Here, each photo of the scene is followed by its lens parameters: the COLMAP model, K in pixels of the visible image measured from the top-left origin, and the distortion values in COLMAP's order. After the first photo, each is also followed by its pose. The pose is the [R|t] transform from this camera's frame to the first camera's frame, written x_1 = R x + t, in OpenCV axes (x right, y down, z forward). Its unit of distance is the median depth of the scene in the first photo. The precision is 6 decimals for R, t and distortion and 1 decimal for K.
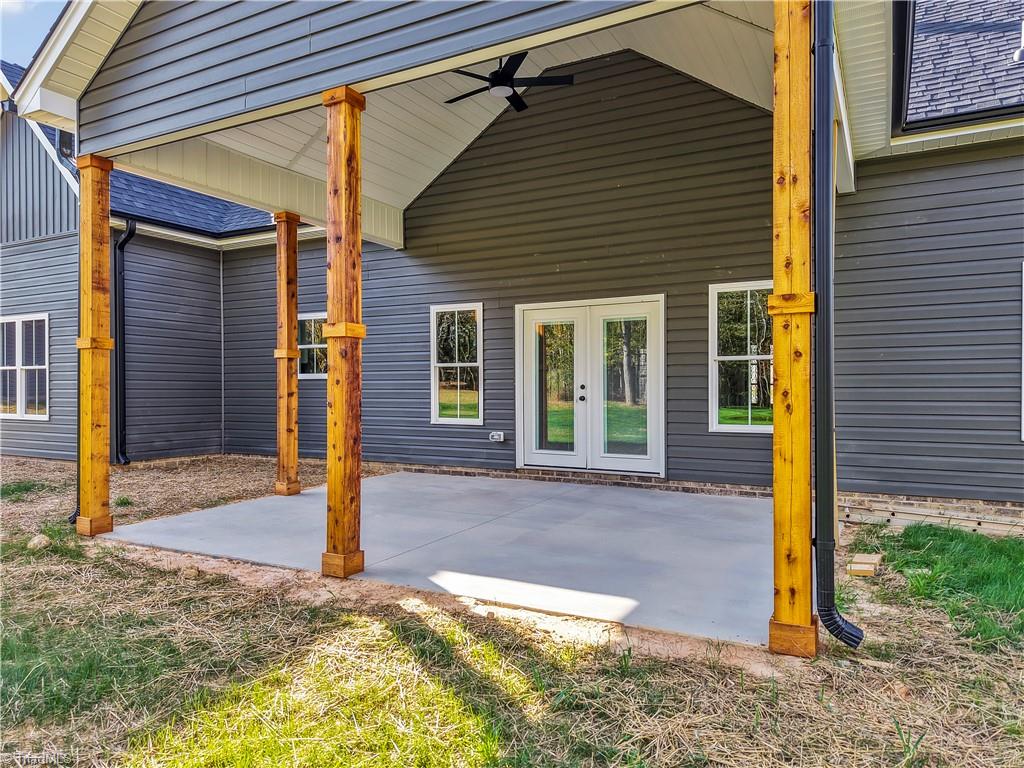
lens RADIAL K [[697.4, 0, 512.0], [0, 697.4, 384.0], [0, 0, 1]] dist [0.078388, -0.146006]
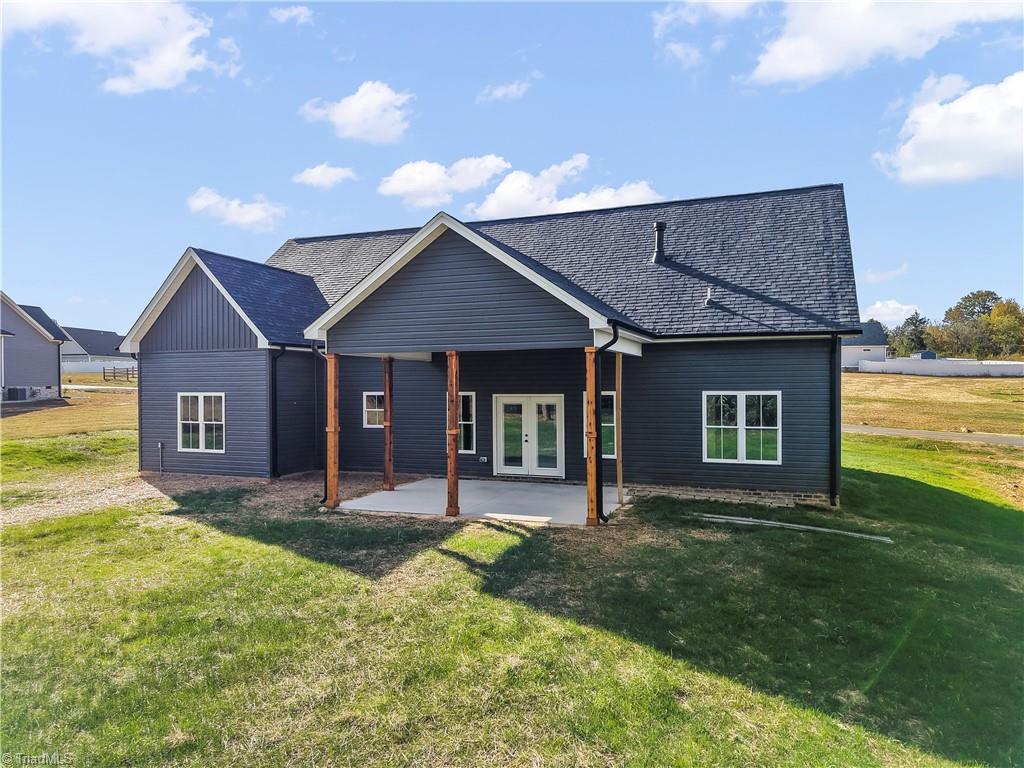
lens RADIAL K [[697.4, 0, 512.0], [0, 697.4, 384.0], [0, 0, 1]] dist [0.078388, -0.146006]
pose [[0.992909, -0.003124, 0.118834, -0.187088], [0.003070, 0.999995, 0.000641, -0.150917], [-0.118836, -0.000271, 0.992914, -1.054201]]
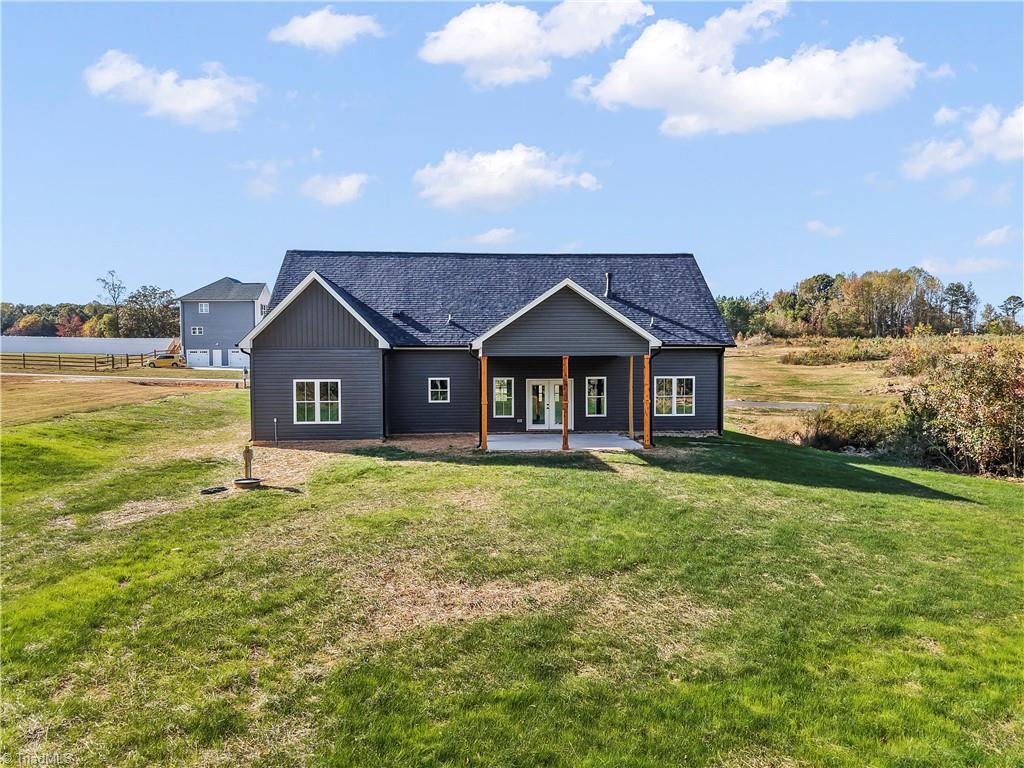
lens RADIAL K [[697.4, 0, 512.0], [0, 697.4, 384.0], [0, 0, 1]] dist [0.078388, -0.146006]
pose [[0.840232, -0.020287, 0.541848, -1.824767], [-0.000518, 0.999269, 0.038215, -0.220434], [-0.542227, -0.032390, 0.839607, -1.676146]]
